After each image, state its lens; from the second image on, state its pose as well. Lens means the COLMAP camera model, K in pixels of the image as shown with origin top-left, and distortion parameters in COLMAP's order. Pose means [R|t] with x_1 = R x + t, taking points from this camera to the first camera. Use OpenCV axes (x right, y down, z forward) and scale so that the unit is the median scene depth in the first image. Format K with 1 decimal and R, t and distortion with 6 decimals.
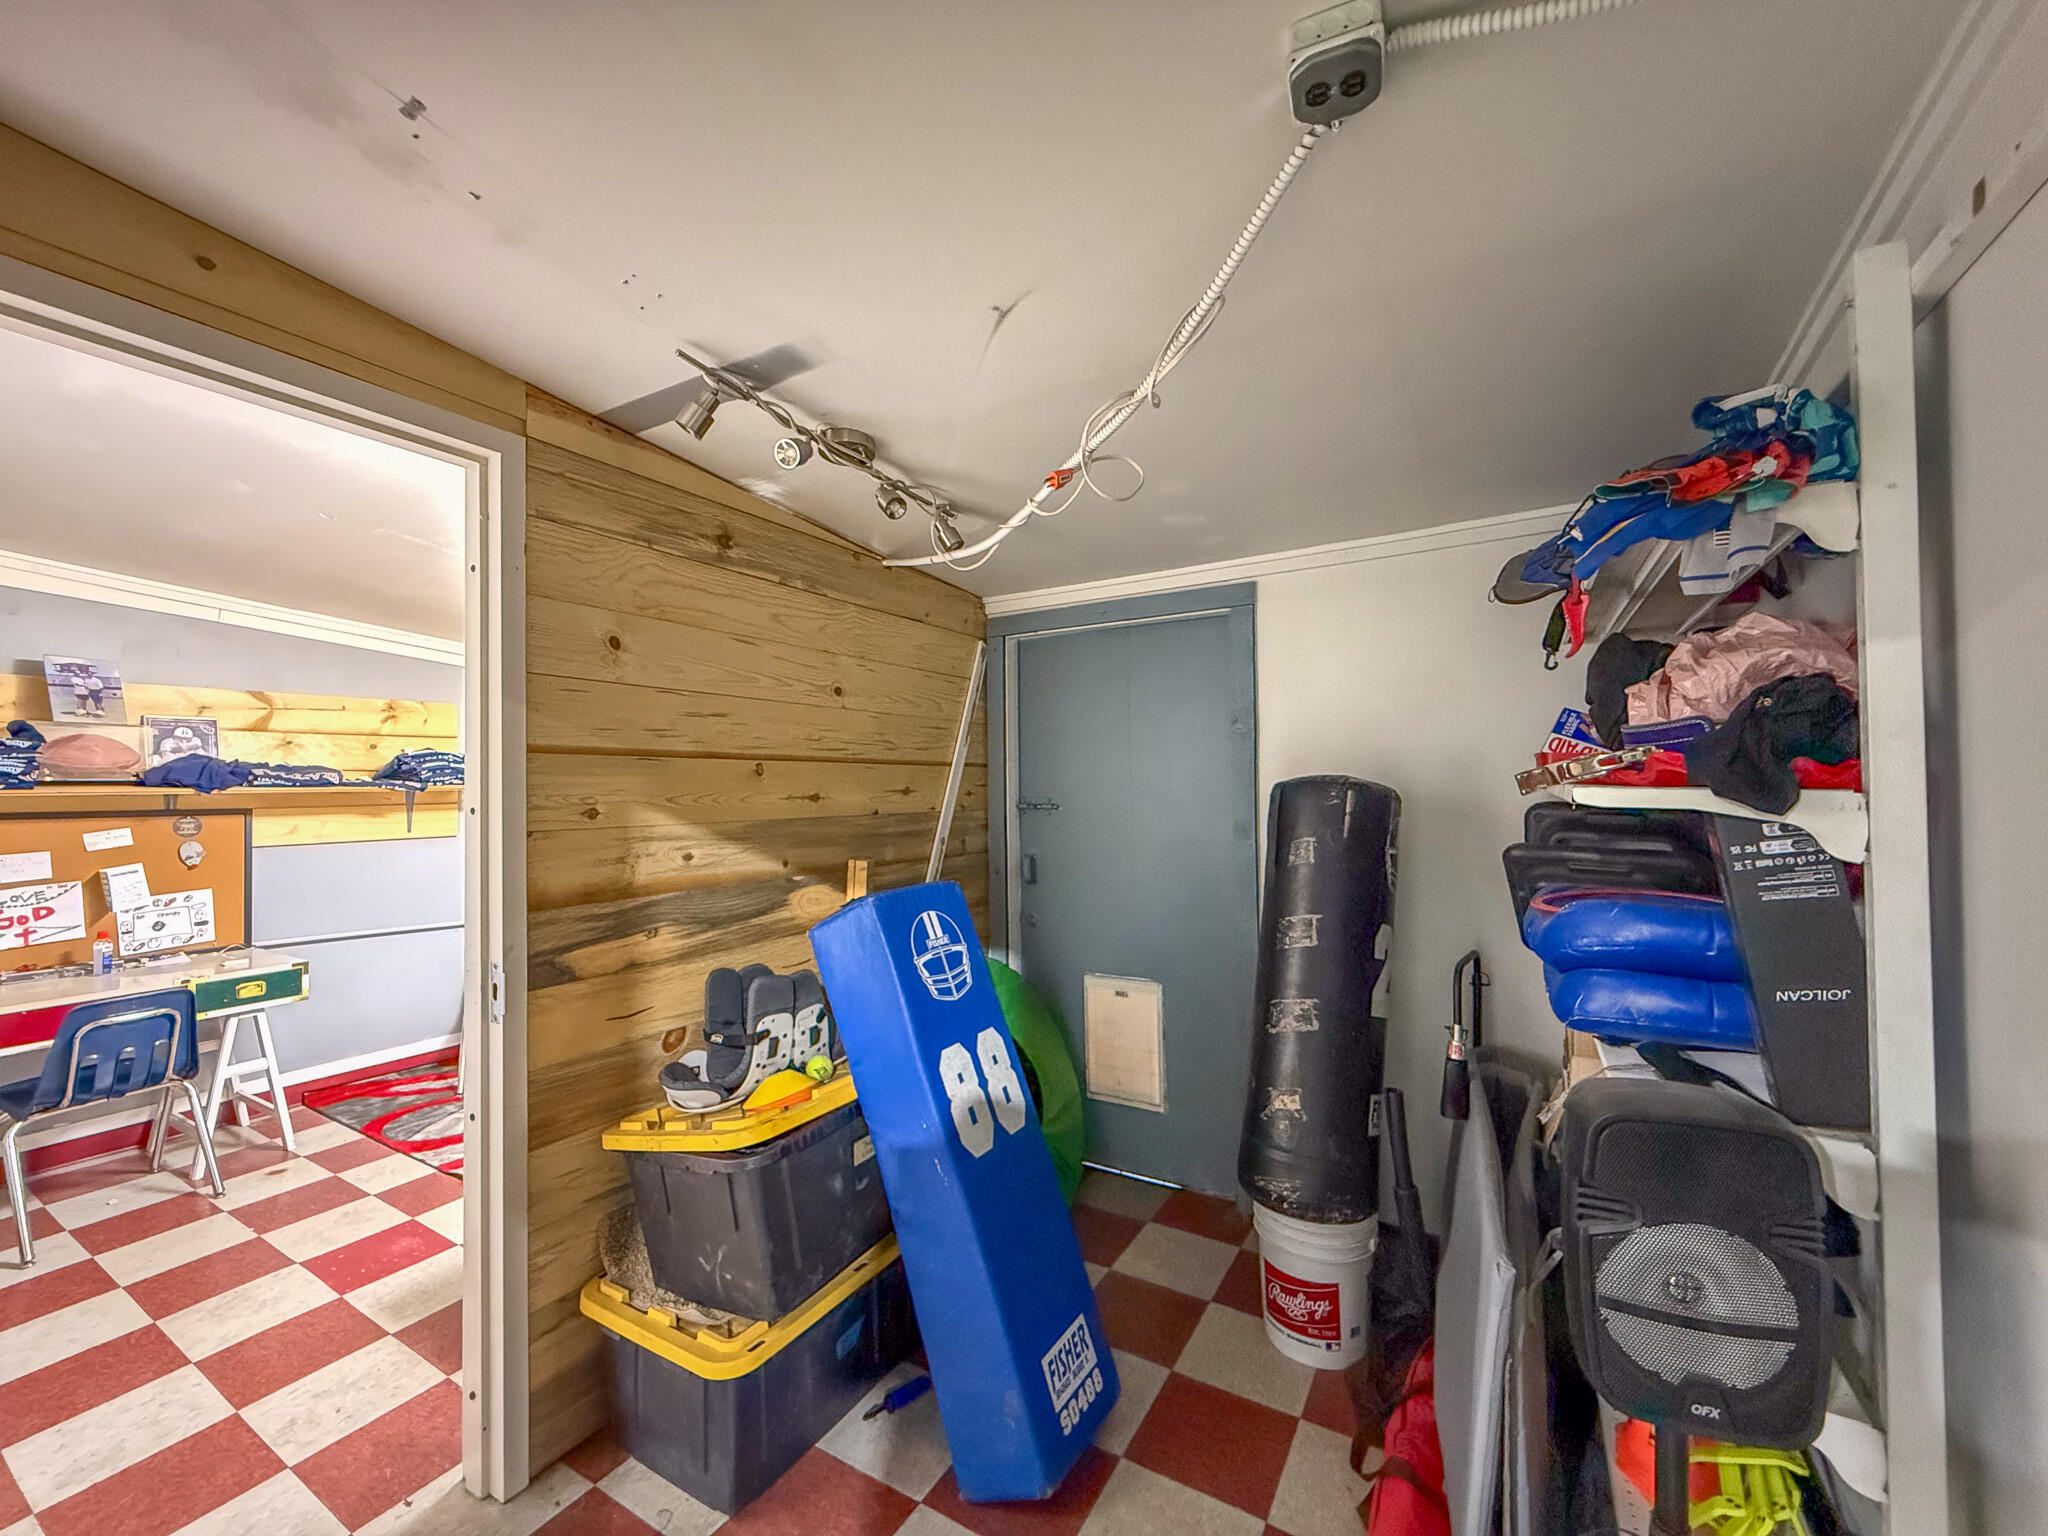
lens RADIAL K [[814.2, 0, 1022.7], [0, 814.2, 769.7], [0, 0, 1]] dist [-0.000618, 0.000255]
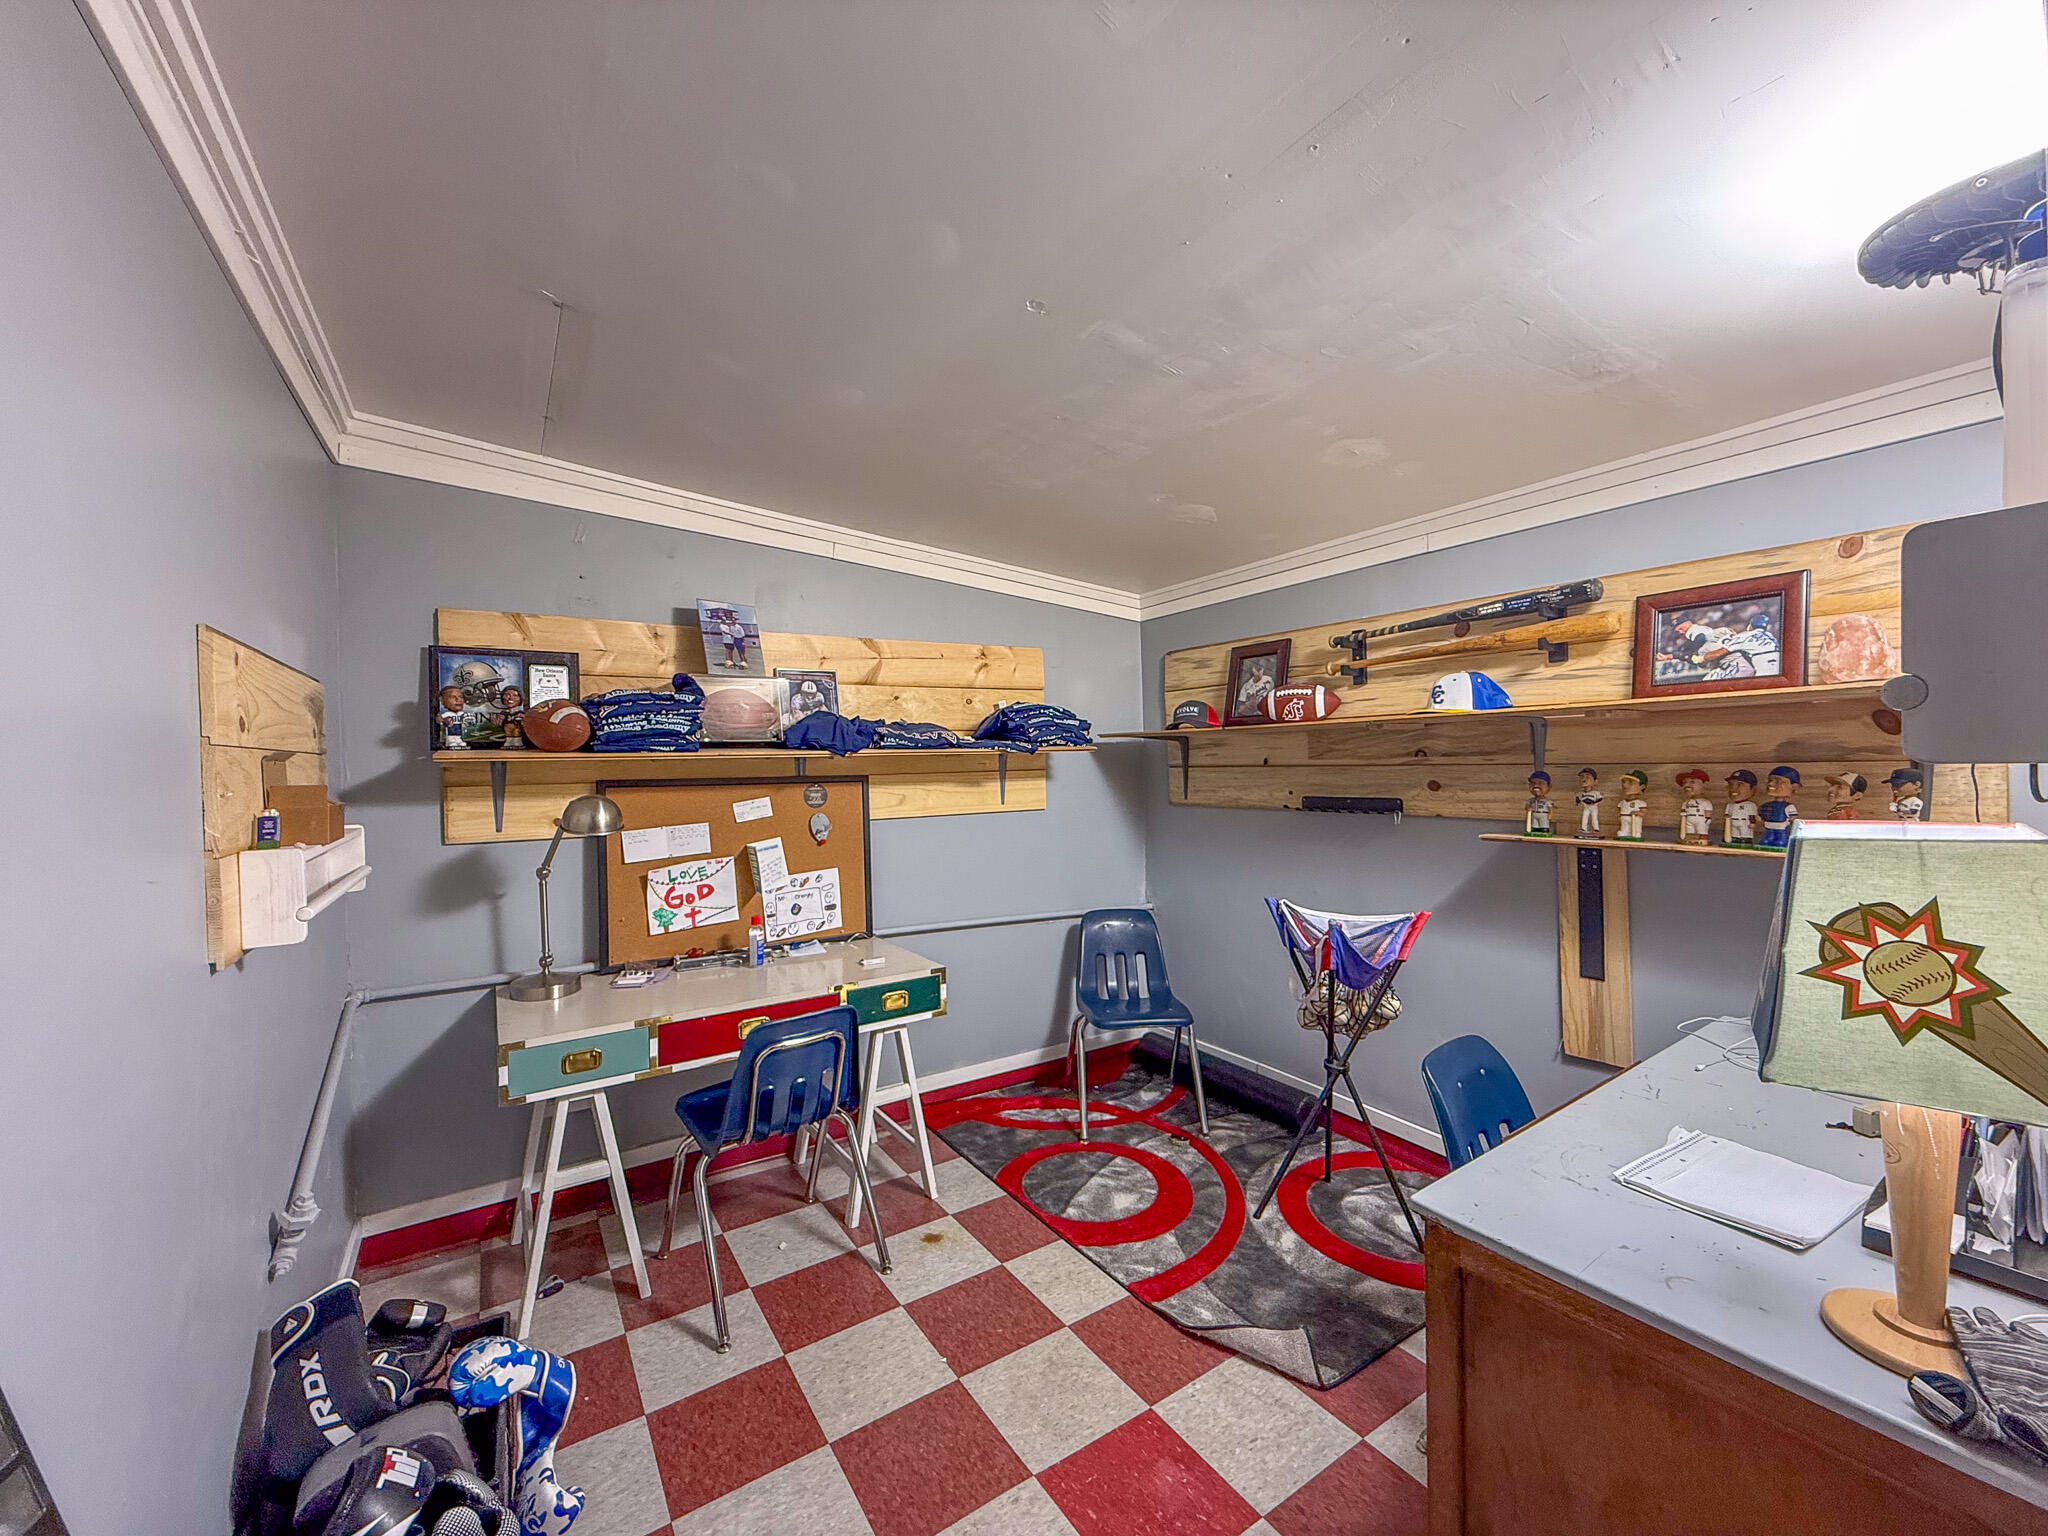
lens RADIAL K [[814.2, 0, 1022.4], [0, 814.2, 771.8], [0, 0, 1]] dist [-0.000618, 0.000255]
pose [[0.899372, -0.003681, -0.437168, -0.468937], [0.020153, 0.999251, 0.033045, 0.020947], [0.436719, -0.038530, 0.898772, 0.332110]]
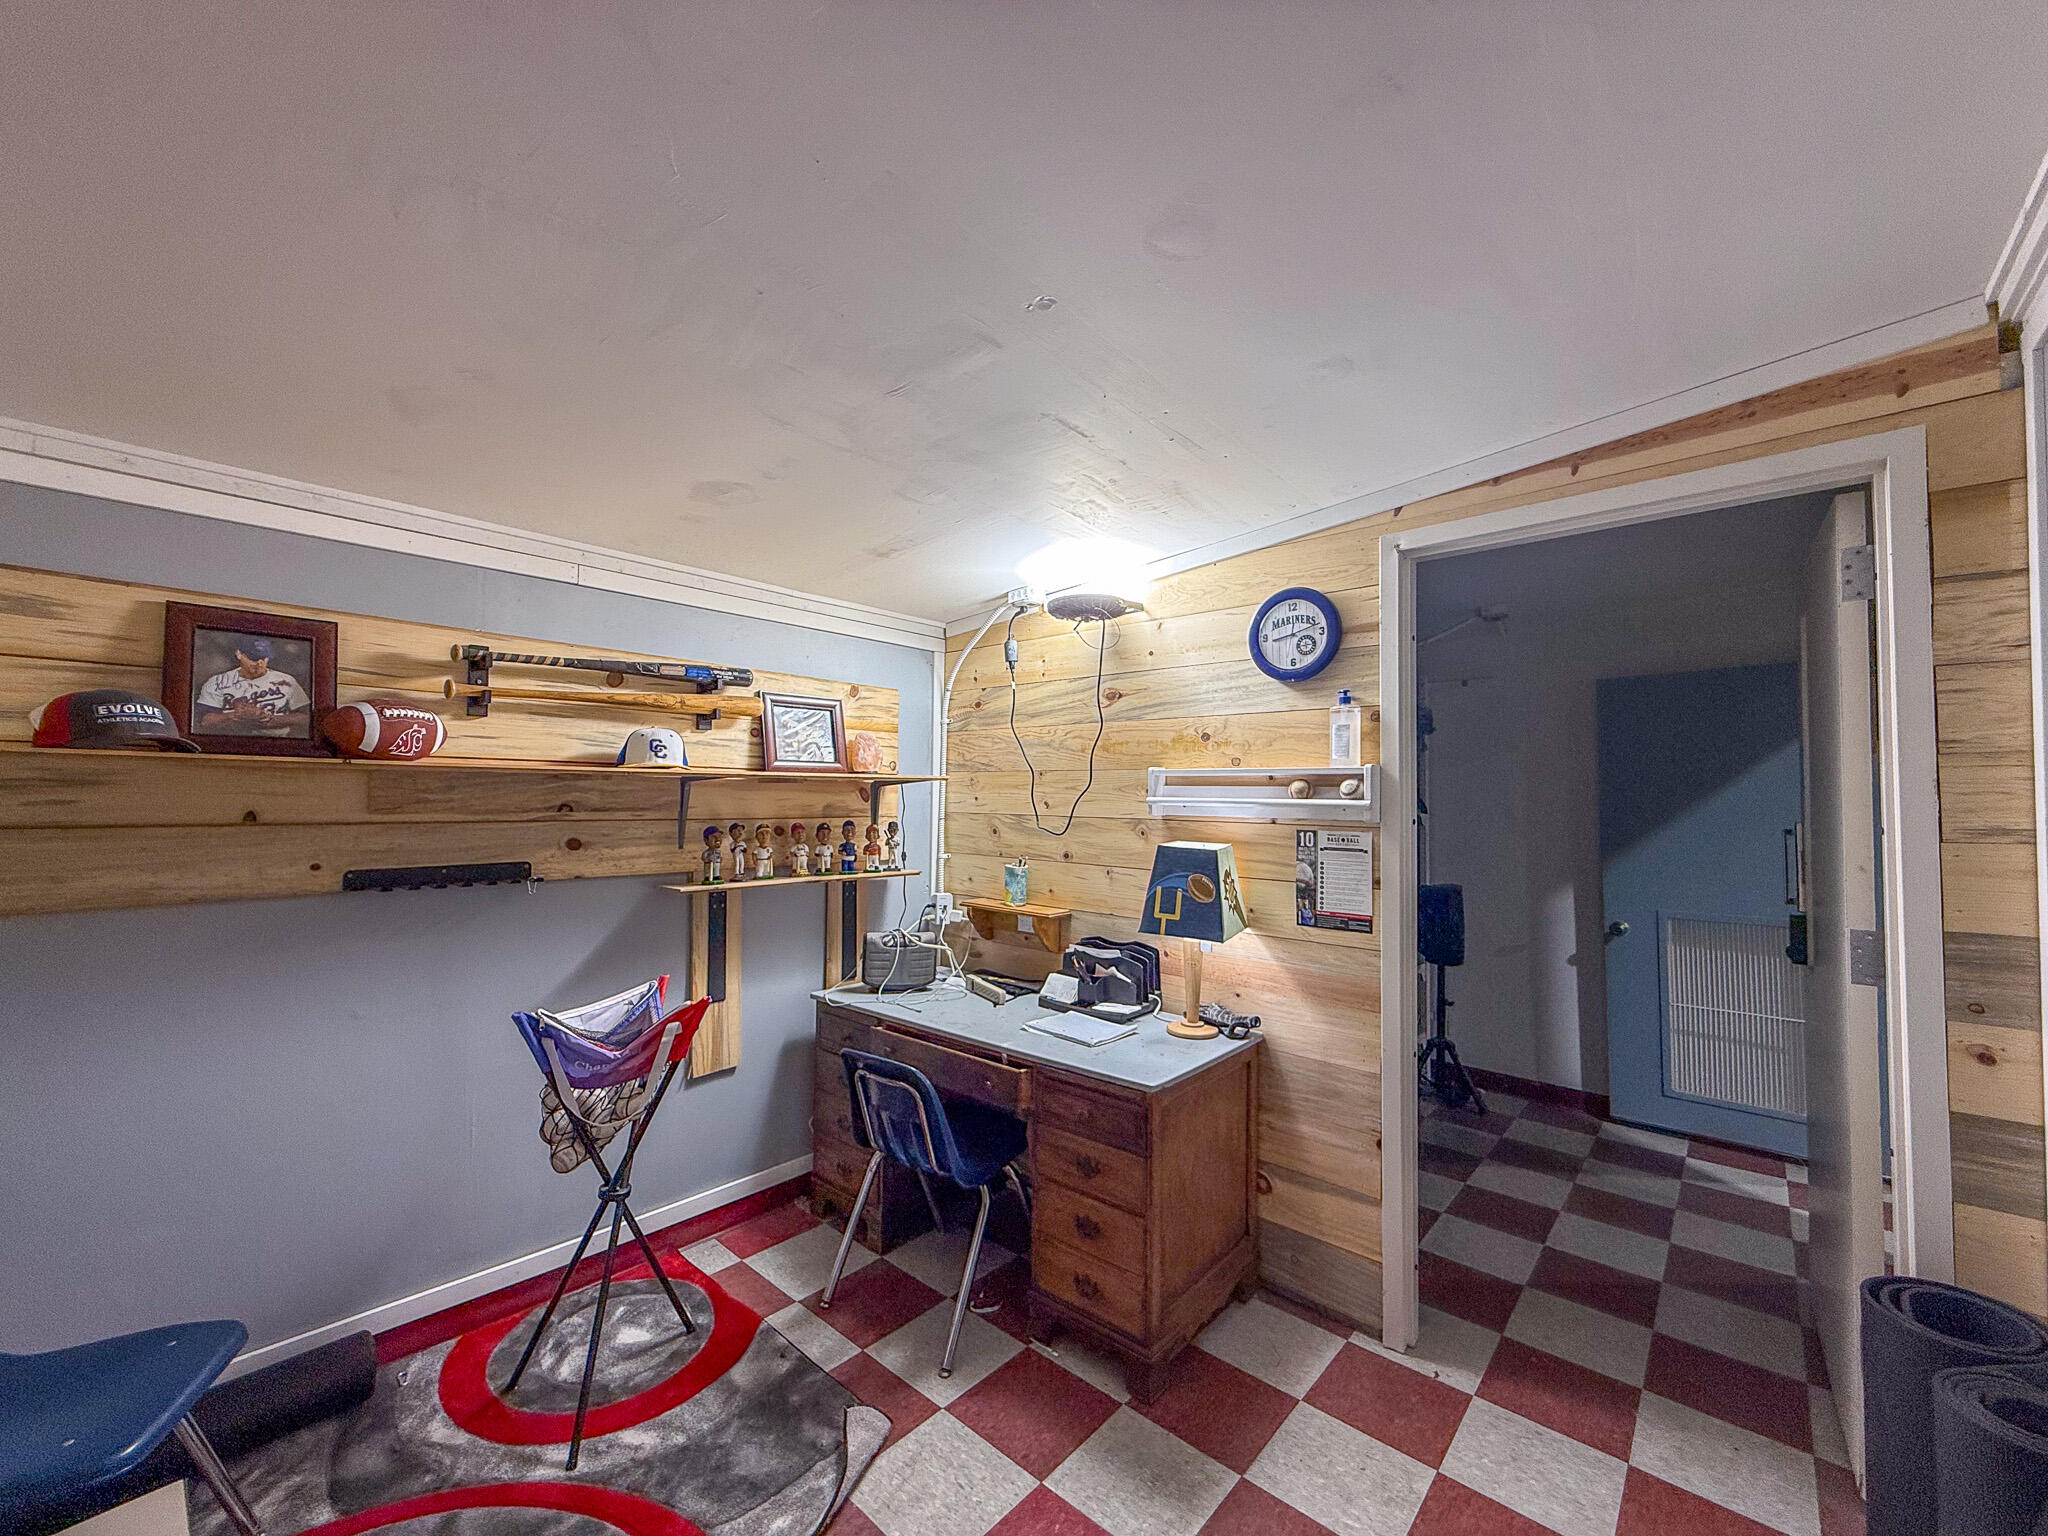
lens RADIAL K [[814.2, 0, 1020.8], [0, 814.2, 771.8], [0, 0, 1]] dist [-0.000618, 0.000255]
pose [[0.200539, 0.046398, 0.978586, -1.099427], [-0.025355, 0.998789, -0.042160, 0.026061], [-0.979358, -0.016357, 0.201472, 0.712839]]
